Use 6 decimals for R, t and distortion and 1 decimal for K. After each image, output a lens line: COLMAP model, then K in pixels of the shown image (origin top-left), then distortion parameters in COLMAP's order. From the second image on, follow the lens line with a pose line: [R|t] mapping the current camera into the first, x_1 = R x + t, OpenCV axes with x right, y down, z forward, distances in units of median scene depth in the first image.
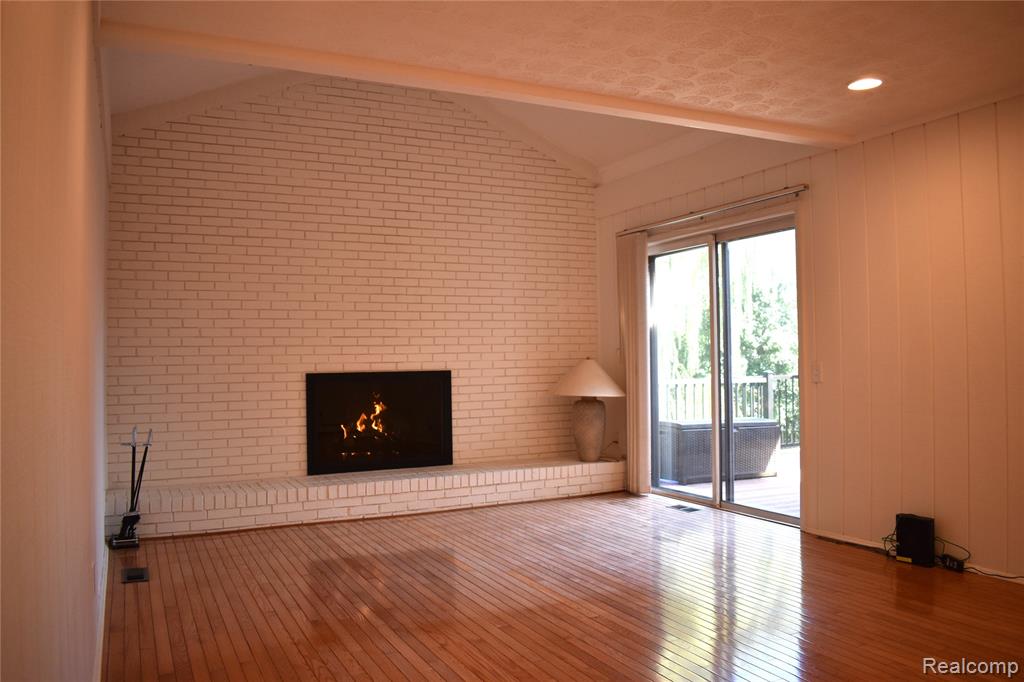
lens RADIAL K [[801.2, 0, 513.5], [0, 801.2, 342.0], [0, 0, 1]] dist [-0.102461, 0.028333]
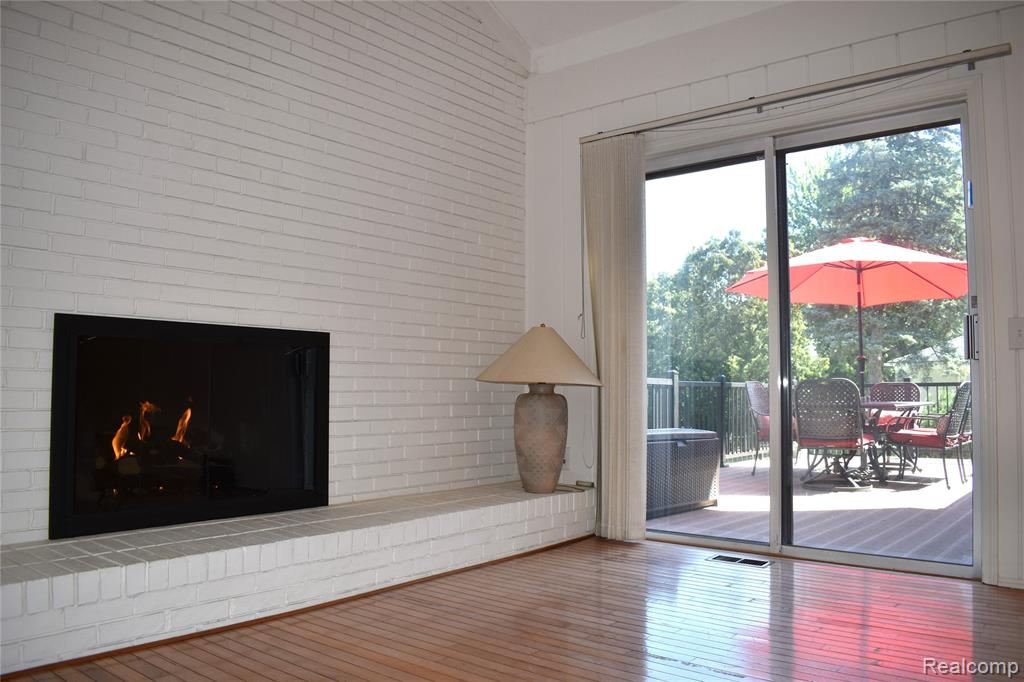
lens RADIAL K [[801.2, 0, 510.5], [0, 801.2, 347.9], [0, 0, 1]] dist [-0.102461, 0.028333]
pose [[0.908747, 0.041029, 0.415326, -0.188645], [-0.025650, 0.998765, -0.042542, 0.064719], [-0.416559, 0.028007, 0.908677, 0.445821]]
